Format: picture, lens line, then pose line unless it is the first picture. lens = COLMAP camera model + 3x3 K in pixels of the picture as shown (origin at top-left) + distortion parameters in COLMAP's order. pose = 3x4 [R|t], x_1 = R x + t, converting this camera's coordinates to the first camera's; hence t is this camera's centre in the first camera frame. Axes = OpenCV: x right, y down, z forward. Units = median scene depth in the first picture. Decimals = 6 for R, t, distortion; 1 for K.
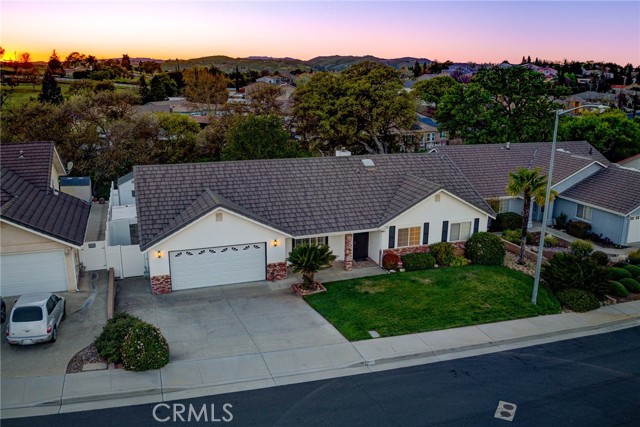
lens RADIAL K [[532.1, 0, 322.6], [0, 532.1, 212.1], [0, 0, 1]] dist [-0.098371, -0.021889]
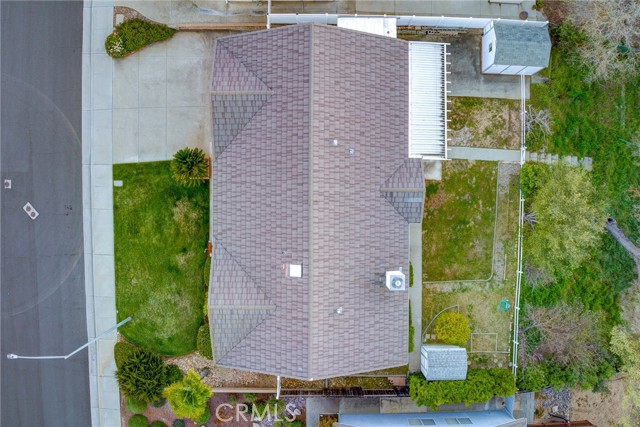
lens RADIAL K [[532.1, 0, 319.7], [0, 532.1, 213.6], [0, 0, 1]] dist [-0.098371, -0.021889]
pose [[-0.351453, 0.936202, -0.002712, -0.021444], [-0.264220, -0.096409, 0.959632, -1.174821], [0.898147, 0.337982, 0.281246, 0.909795]]
